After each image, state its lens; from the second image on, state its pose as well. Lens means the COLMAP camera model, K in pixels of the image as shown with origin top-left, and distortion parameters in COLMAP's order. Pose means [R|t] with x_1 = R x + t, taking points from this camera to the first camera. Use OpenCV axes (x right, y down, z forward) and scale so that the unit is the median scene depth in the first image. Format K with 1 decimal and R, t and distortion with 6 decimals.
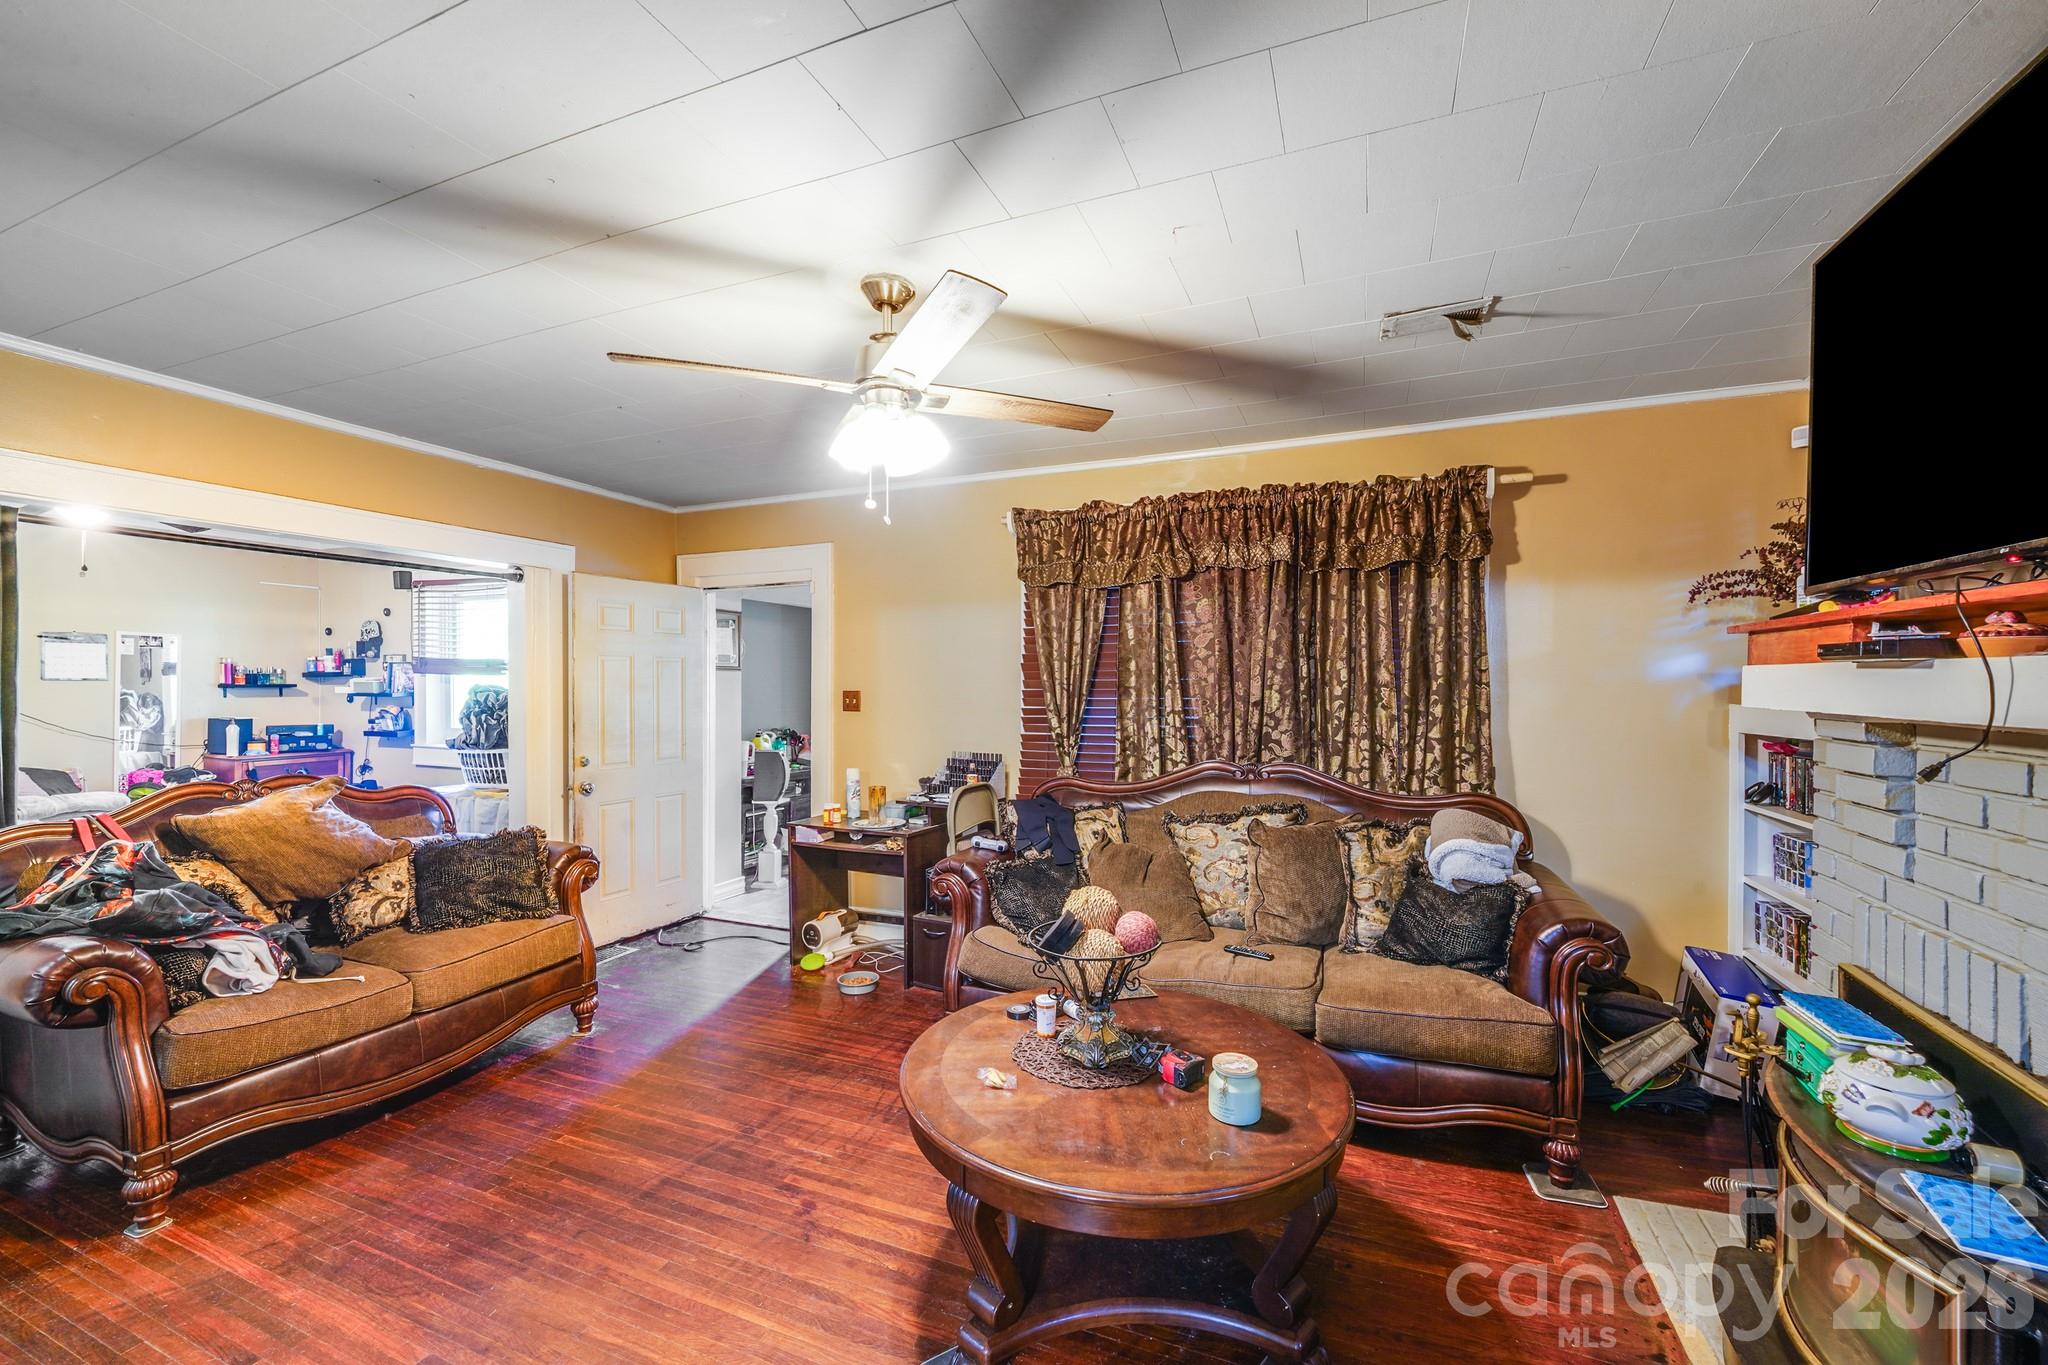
lens RADIAL K [[837.6, 0, 1020.7], [0, 837.6, 680.6], [0, 0, 1]] dist [-0.008439, -0.002506]
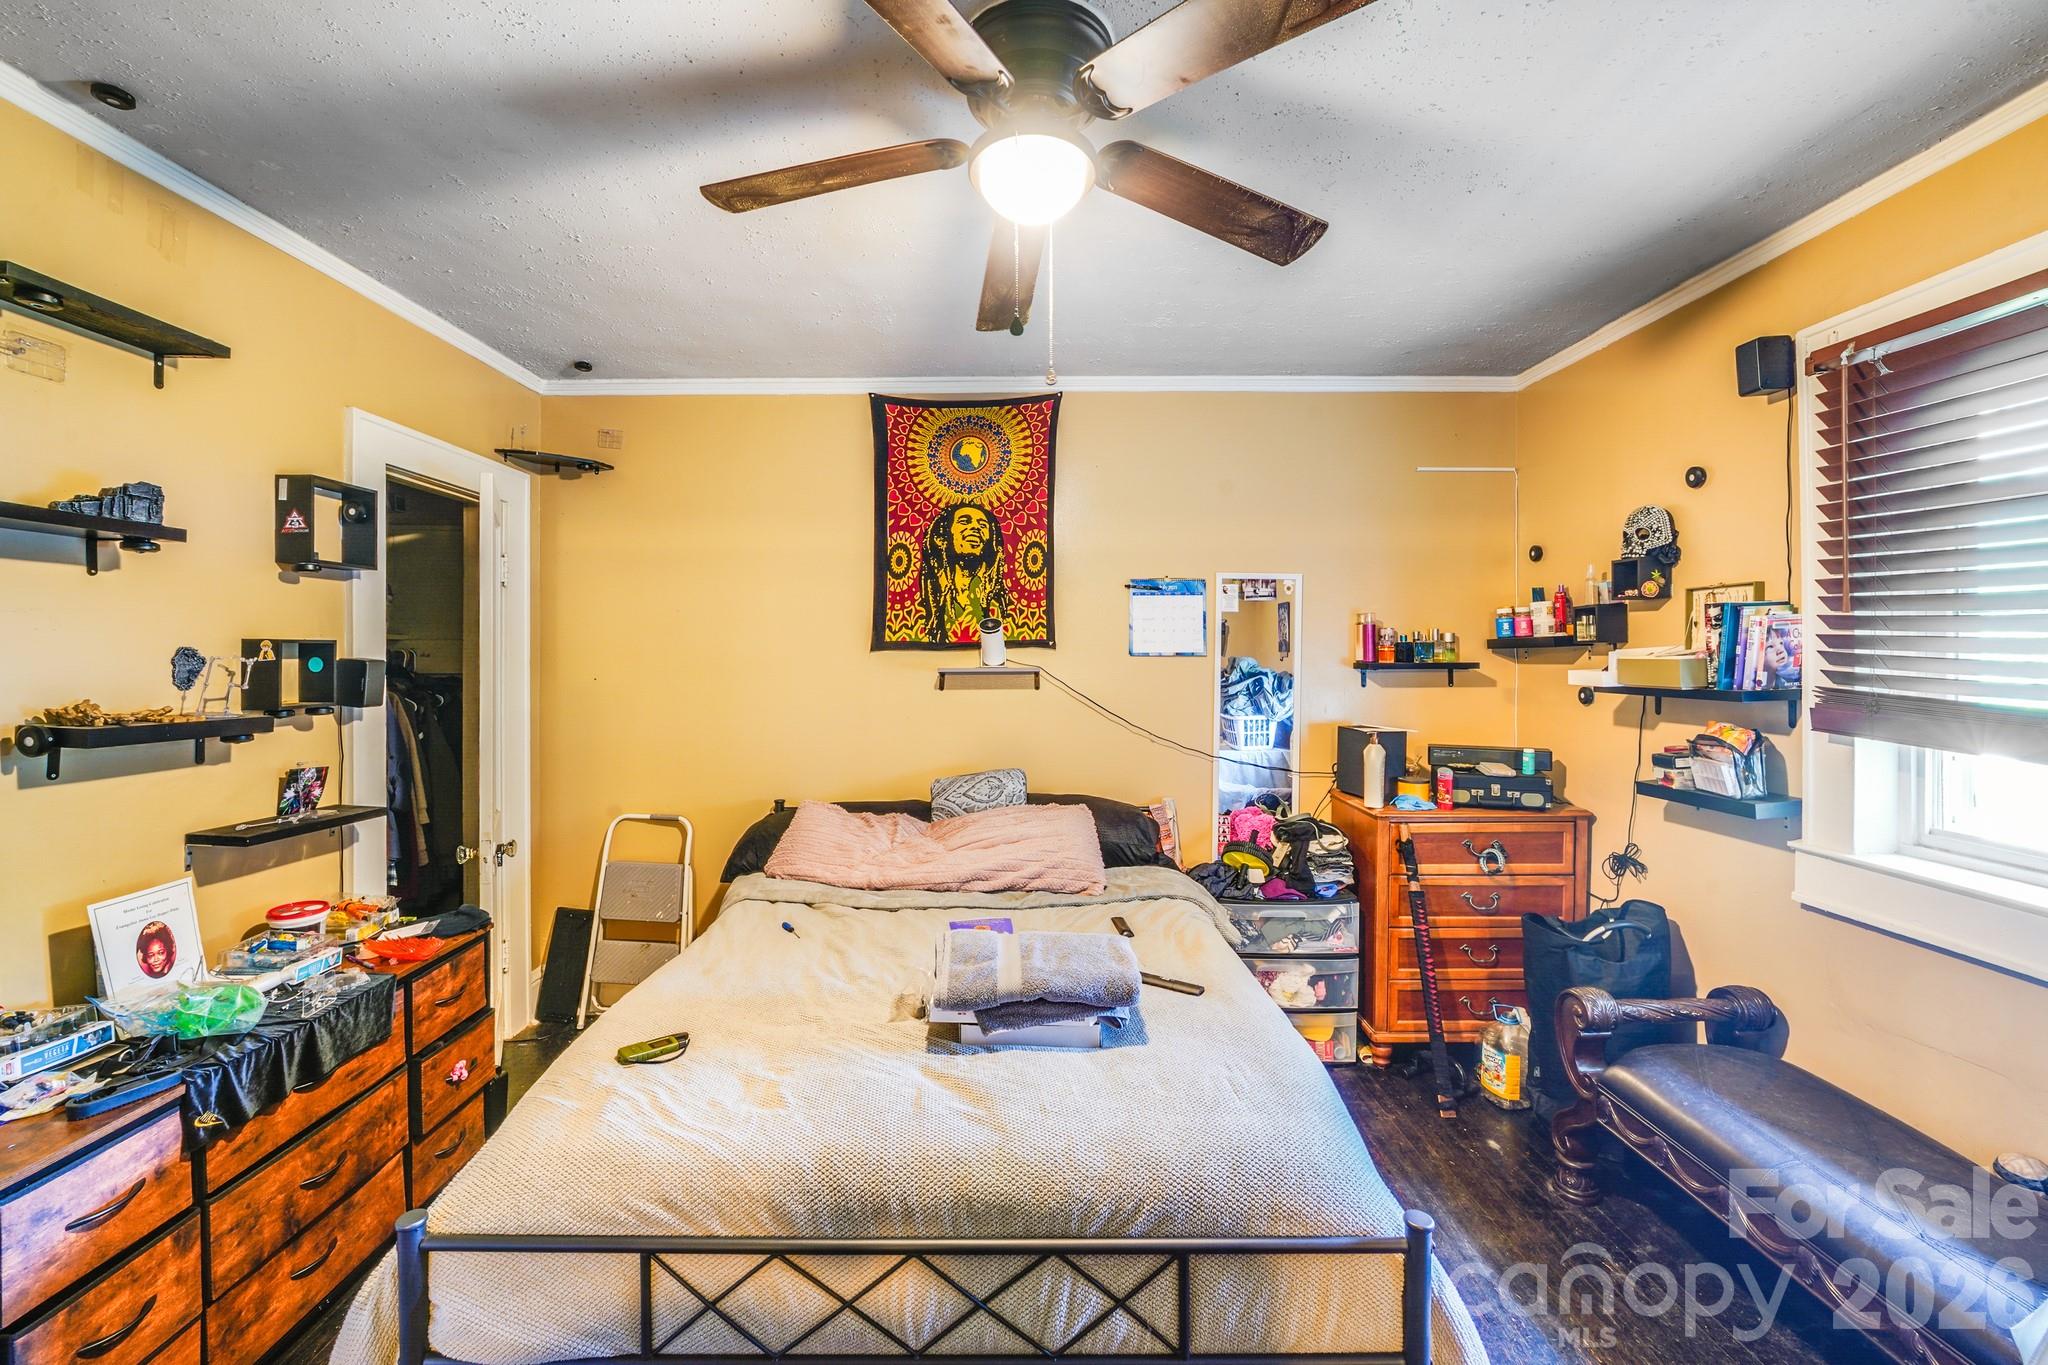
lens RADIAL K [[837.6, 0, 1012.8], [0, 837.6, 668.3], [0, 0, 1]] dist [-0.008439, -0.002506]
pose [[0.390052, 0.013768, -0.920690, -0.539382], [0.005516, 0.999835, 0.017288, -0.002402], [0.920776, -0.011822, 0.389912, 0.569117]]
